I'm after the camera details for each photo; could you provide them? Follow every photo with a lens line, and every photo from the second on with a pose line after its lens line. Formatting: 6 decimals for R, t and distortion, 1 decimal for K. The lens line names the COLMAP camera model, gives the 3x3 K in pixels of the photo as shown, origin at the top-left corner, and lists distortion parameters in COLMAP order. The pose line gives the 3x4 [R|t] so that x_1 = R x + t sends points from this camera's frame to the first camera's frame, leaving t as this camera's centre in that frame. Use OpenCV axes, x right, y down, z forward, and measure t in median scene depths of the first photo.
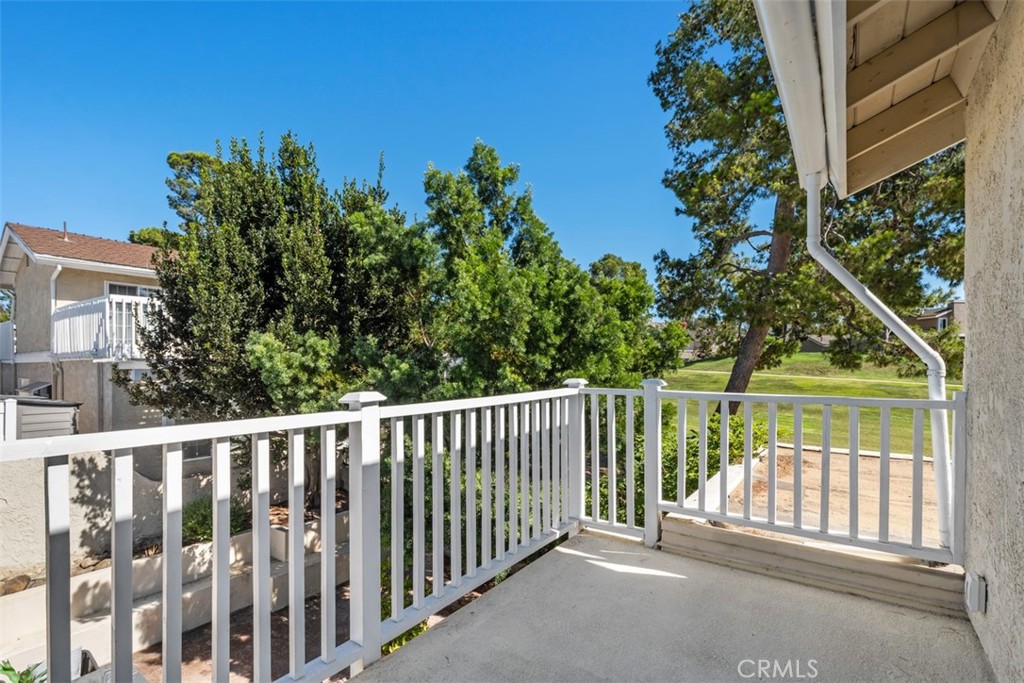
lens RADIAL K [[470.9, 0, 510.9], [0, 470.9, 365.2], [0, 0, 1]] dist [0.009184, -0.000196]
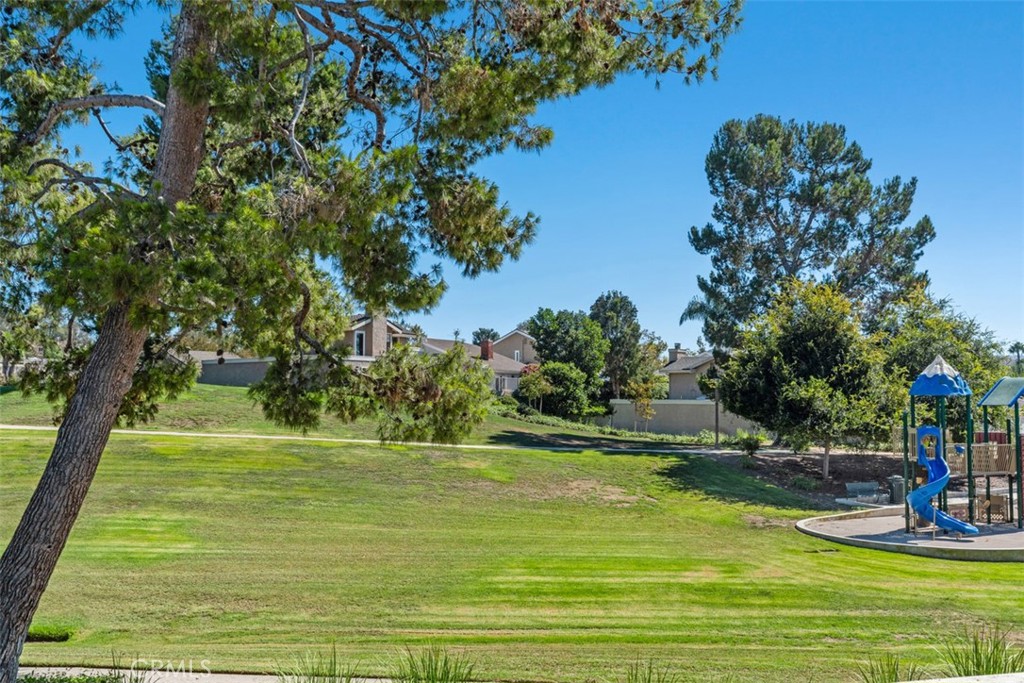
lens RADIAL K [[985.9, 0, 512.0], [0, 985.9, 341.5], [0, 0, 1]] dist [0.004637, 0.000069]
pose [[0.615193, 0.050014, 0.786788, 0.068526], [0.000739, 0.997949, -0.064014, -0.015485], [-0.788376, 0.039963, 0.613894, 0.241037]]
